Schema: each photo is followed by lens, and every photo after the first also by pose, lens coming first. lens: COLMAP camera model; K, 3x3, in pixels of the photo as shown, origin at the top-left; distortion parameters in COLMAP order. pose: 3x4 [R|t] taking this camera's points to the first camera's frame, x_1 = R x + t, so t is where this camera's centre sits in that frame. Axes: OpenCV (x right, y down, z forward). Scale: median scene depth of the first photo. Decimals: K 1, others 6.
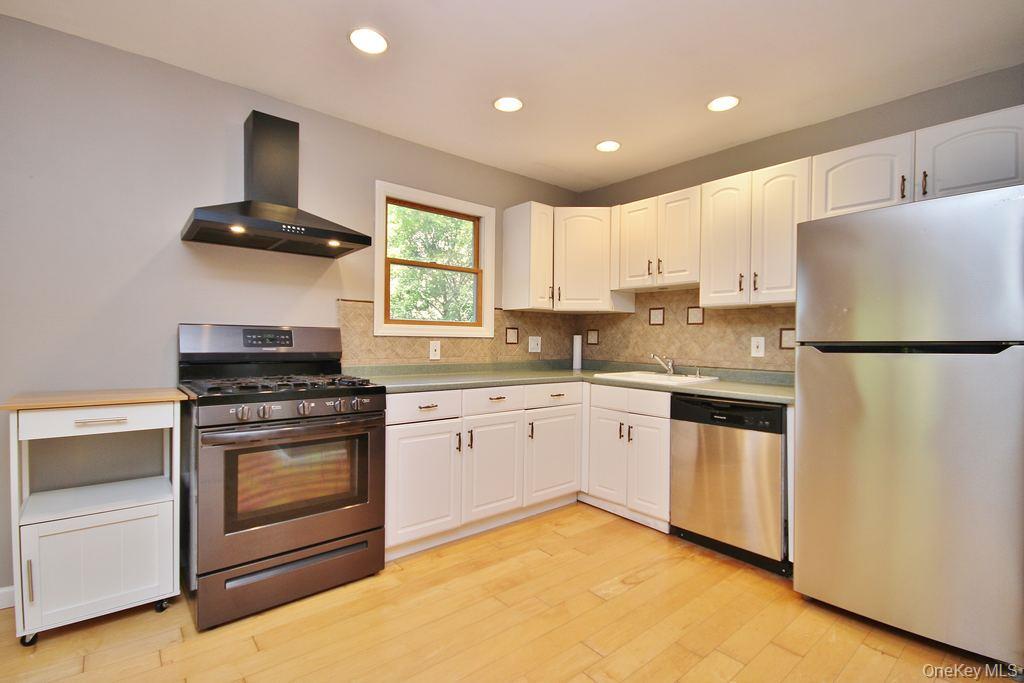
lens RADIAL K [[472.8, 0, 518.5], [0, 472.8, 347.9], [0, 0, 1]] dist [0.000974, -0.004599]
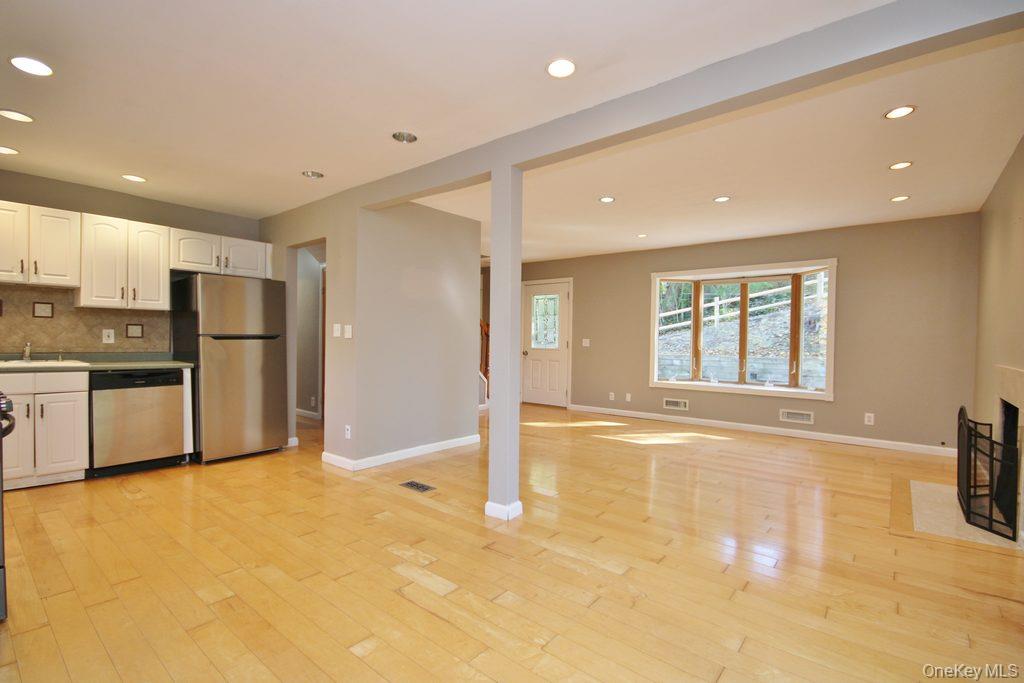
lens RADIAL K [[472.8, 0, 511.6], [0, 472.8, 337.5], [0, 0, 1]] dist [0.000974, -0.004599]
pose [[-0.177079, -0.010073, 0.984145, -1.159656], [-0.004343, 0.999946, 0.009453, -0.018052], [-0.984187, -0.002601, -0.177113, 0.058565]]
